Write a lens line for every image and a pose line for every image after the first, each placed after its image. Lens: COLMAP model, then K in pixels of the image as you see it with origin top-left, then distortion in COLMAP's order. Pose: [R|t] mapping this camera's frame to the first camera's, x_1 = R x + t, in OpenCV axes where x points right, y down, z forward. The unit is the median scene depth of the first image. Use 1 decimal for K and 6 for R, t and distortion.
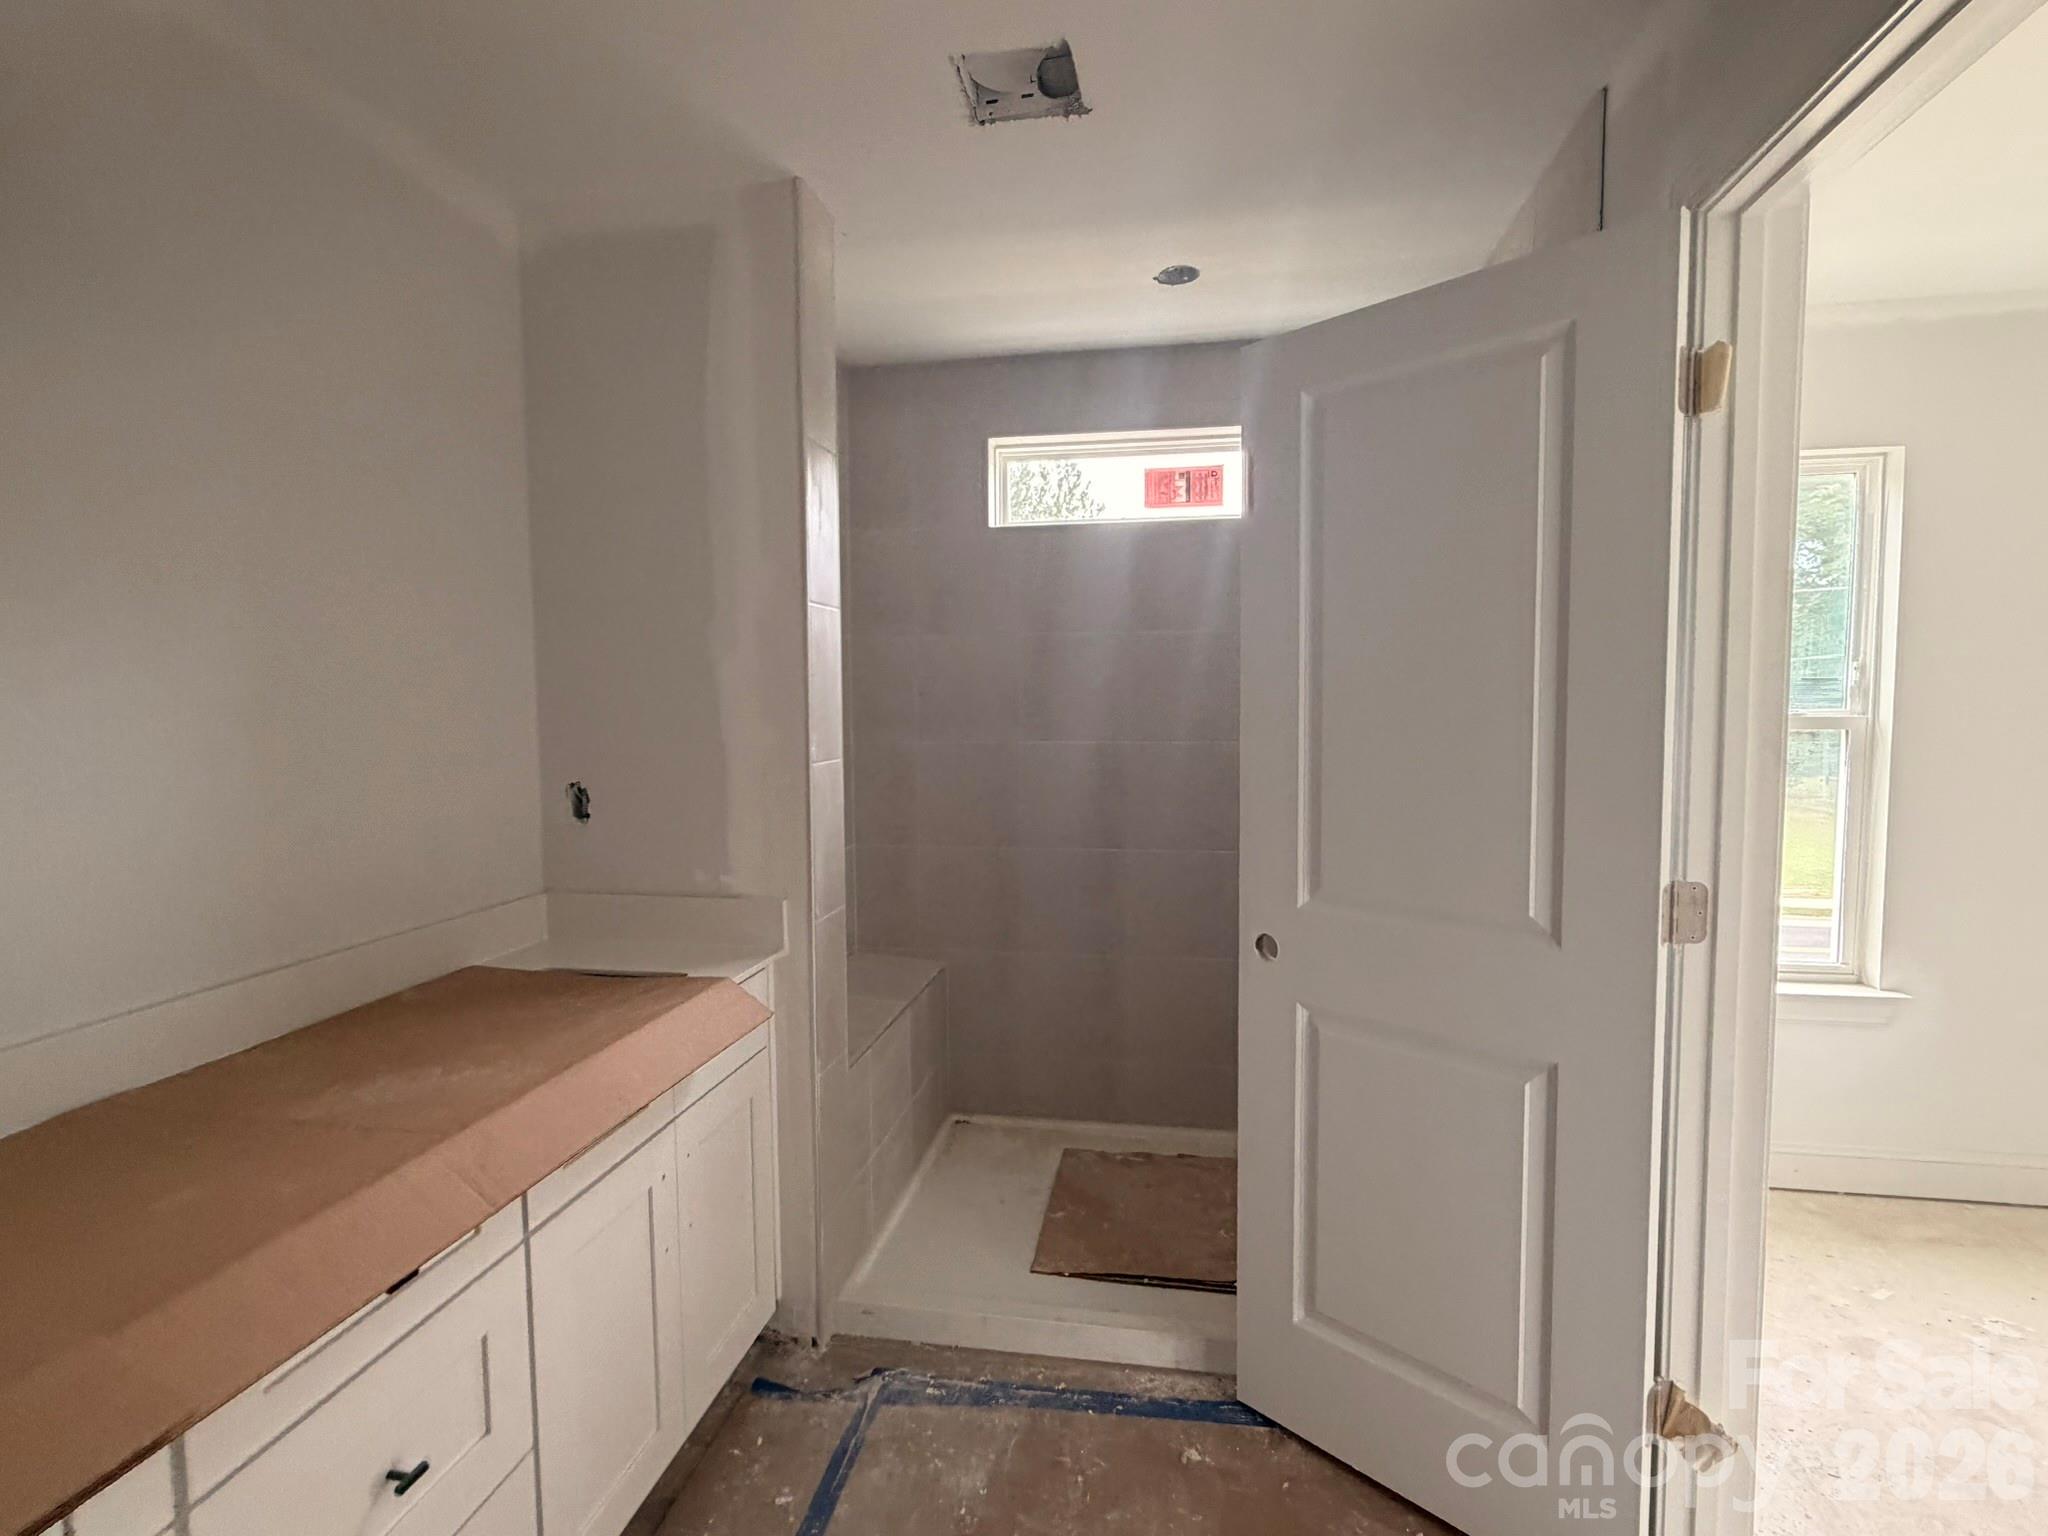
lens RADIAL K [[993.3, 0, 1024.0], [0, 993.3, 768.0], [0, 0, 1]] dist [0.000940, 0.000154]
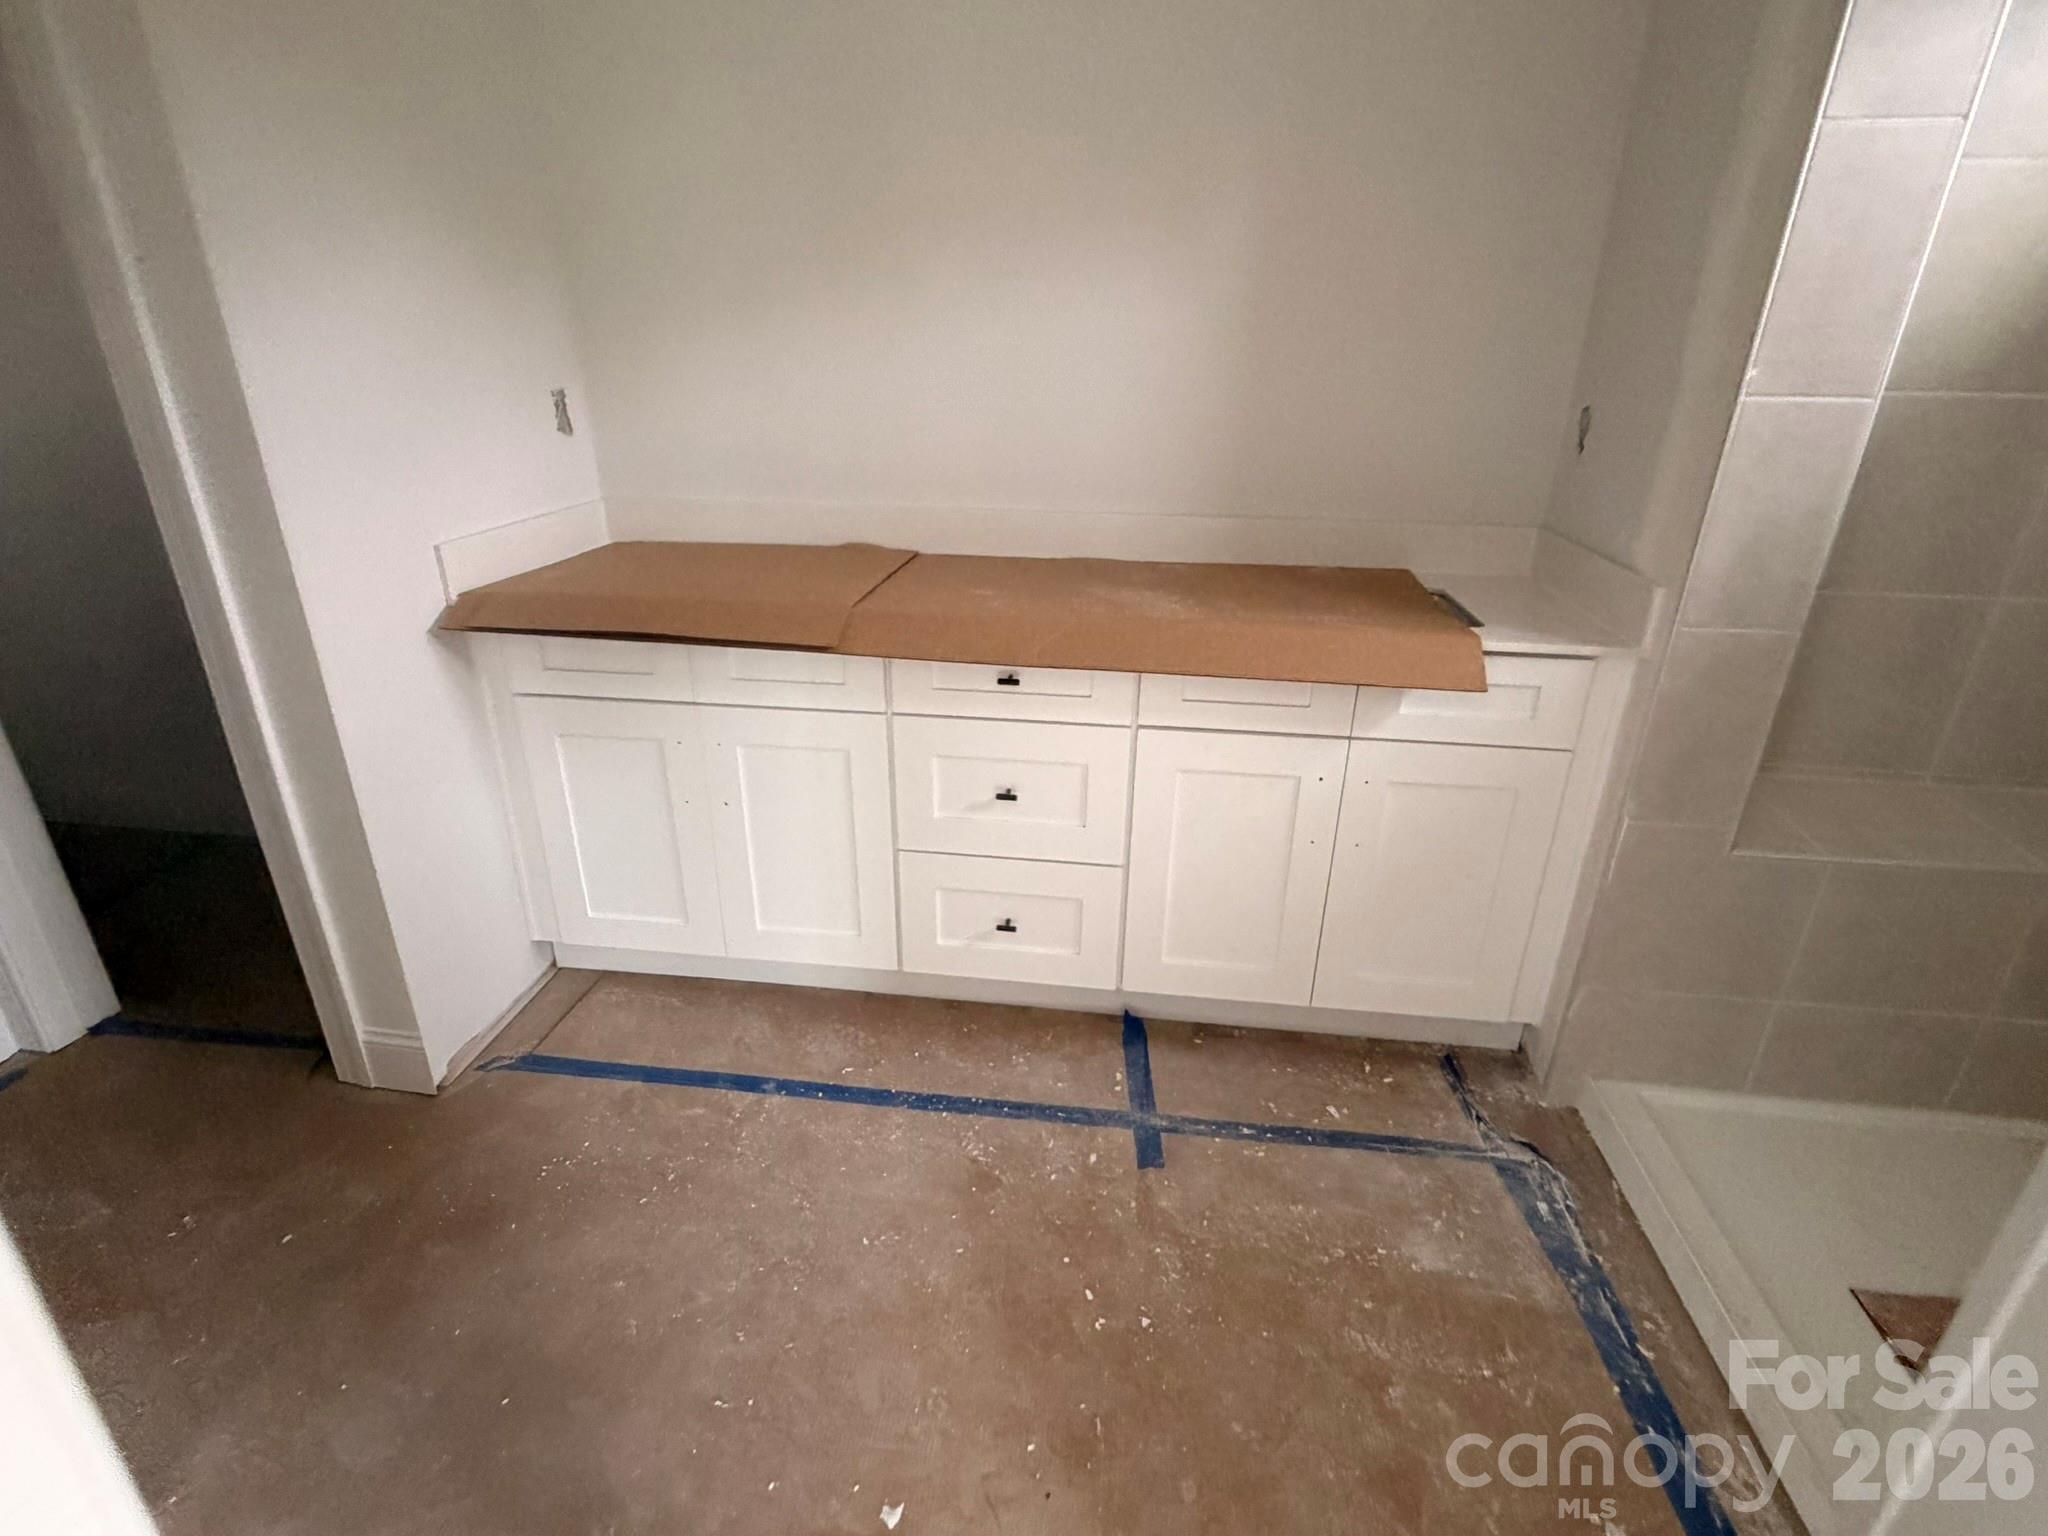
lens RADIAL K [[993.3, 0, 1024.0], [0, 993.3, 768.0], [0, 0, 1]] dist [0.000940, 0.000154]
pose [[0.057169, 0.400686, -0.914430, 0.503849], [-0.081292, 0.914755, 0.395746, -0.001409], [0.995049, 0.051712, 0.084868, 0.489300]]
